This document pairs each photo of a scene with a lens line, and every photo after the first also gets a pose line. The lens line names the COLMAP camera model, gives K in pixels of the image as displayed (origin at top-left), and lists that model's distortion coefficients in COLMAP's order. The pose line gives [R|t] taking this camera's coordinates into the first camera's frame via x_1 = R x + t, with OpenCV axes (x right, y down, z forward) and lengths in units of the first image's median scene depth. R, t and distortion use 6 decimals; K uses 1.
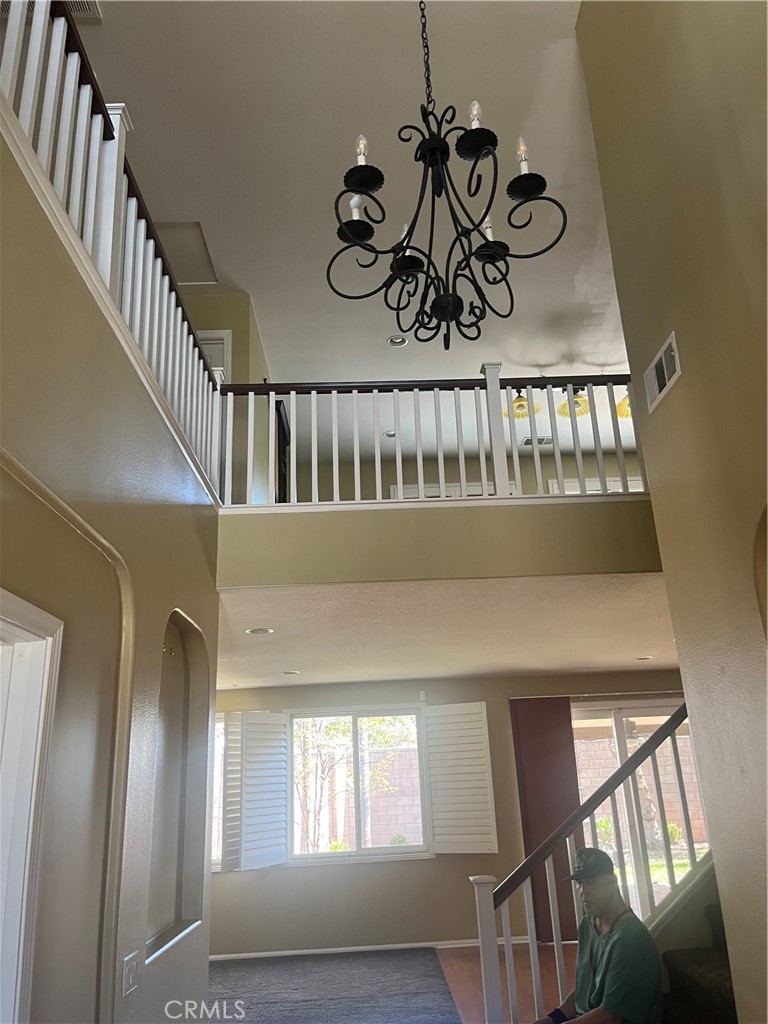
lens RADIAL K [[769.5, 0, 389.8], [0, 769.5, 507.4], [0, 0, 1]] dist [0.031496, -0.033668]
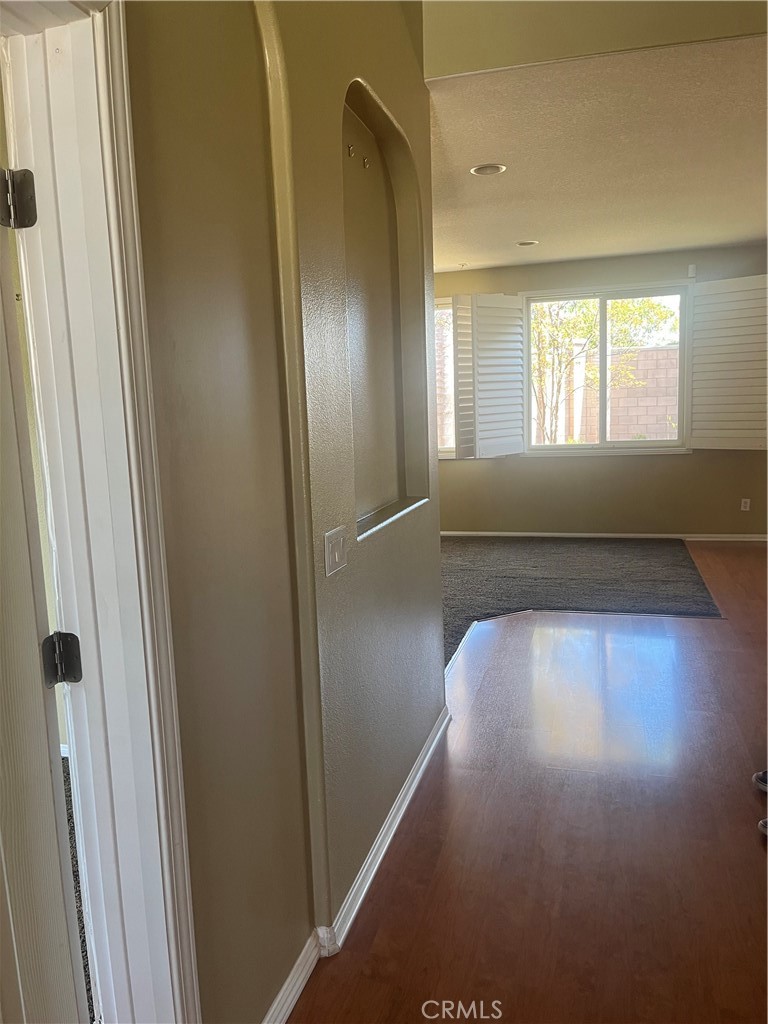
lens RADIAL K [[769.5, 0, 389.8], [0, 769.5, 507.4], [0, 0, 1]] dist [0.031496, -0.033668]
pose [[0.958144, 0.054007, -0.281147, -0.020629], [0.085119, 0.883893, 0.459877, 0.068388], [0.273341, -0.464559, 0.842300, 0.124009]]
